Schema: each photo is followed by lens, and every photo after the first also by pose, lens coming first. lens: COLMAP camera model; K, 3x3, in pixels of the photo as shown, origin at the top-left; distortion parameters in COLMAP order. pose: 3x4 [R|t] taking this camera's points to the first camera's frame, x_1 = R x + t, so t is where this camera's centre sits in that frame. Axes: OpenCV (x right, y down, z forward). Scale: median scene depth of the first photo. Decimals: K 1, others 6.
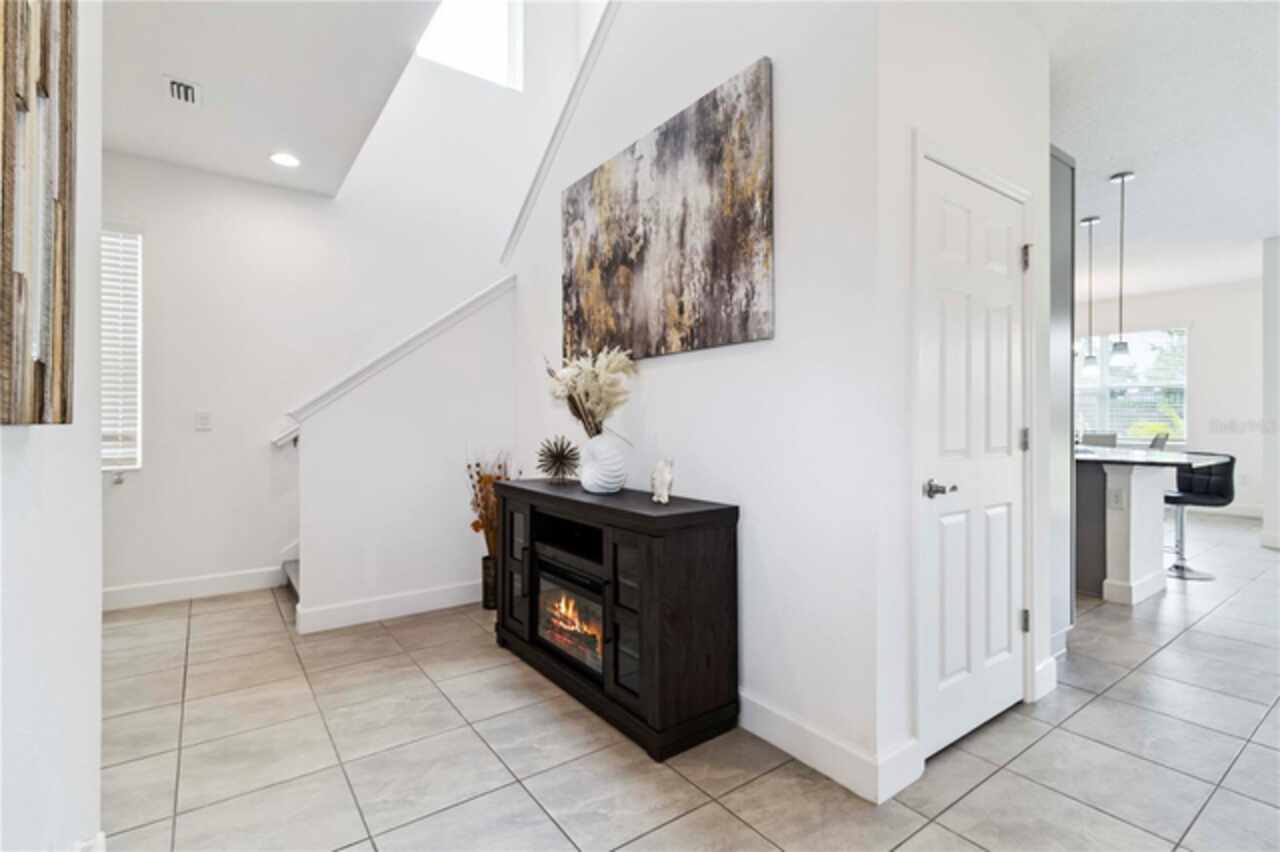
lens RADIAL K [[595.9, 0, 669.3], [0, 595.9, 429.5], [0, 0, 1]] dist [0.001508, 0.000130]
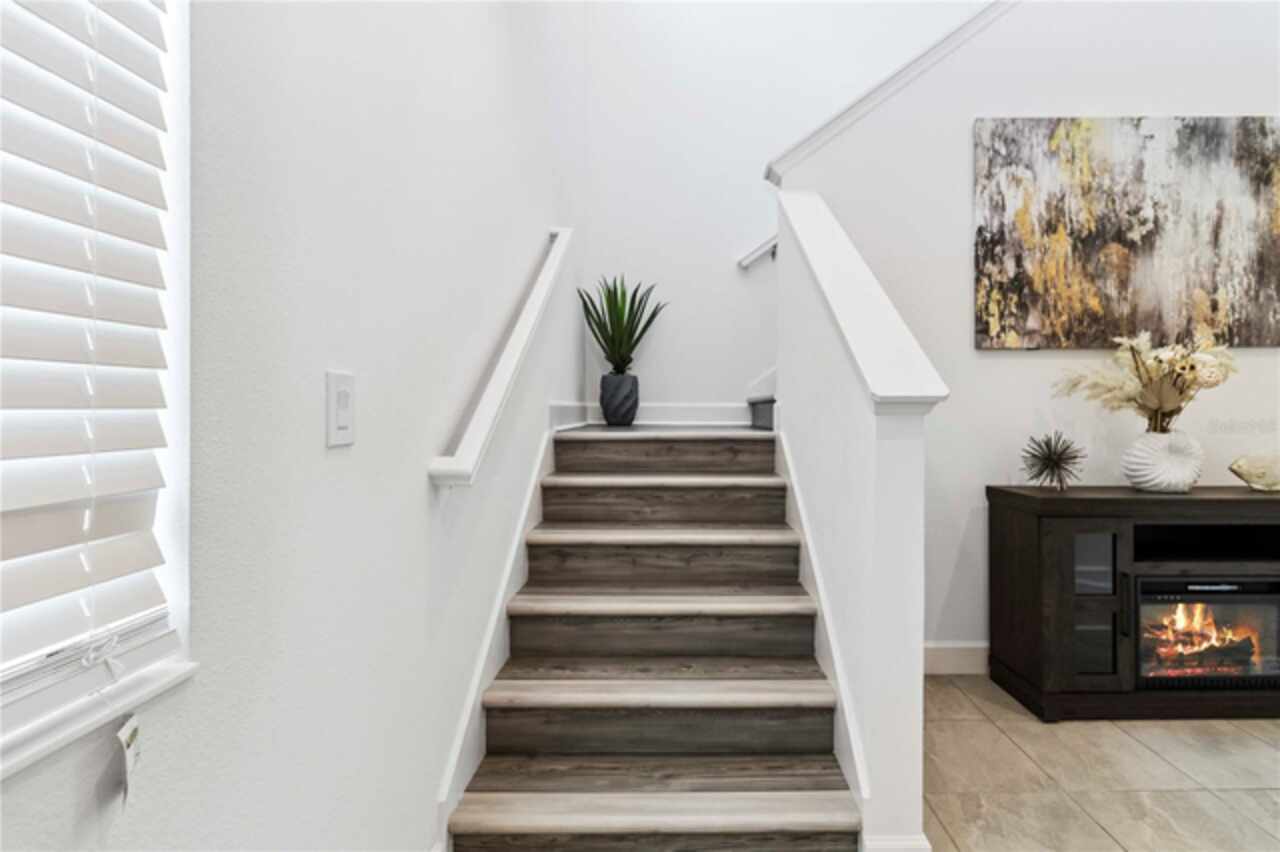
lens RADIAL K [[595.9, 0, 643.4], [0, 595.9, 424.3], [0, 0, 1]] dist [0.001508, 0.000130]
pose [[0.600006, -0.012261, 0.799902, -1.363408], [0.010700, 0.999916, 0.007300, -0.012831], [-0.799924, 0.004179, 0.600087, 1.126729]]
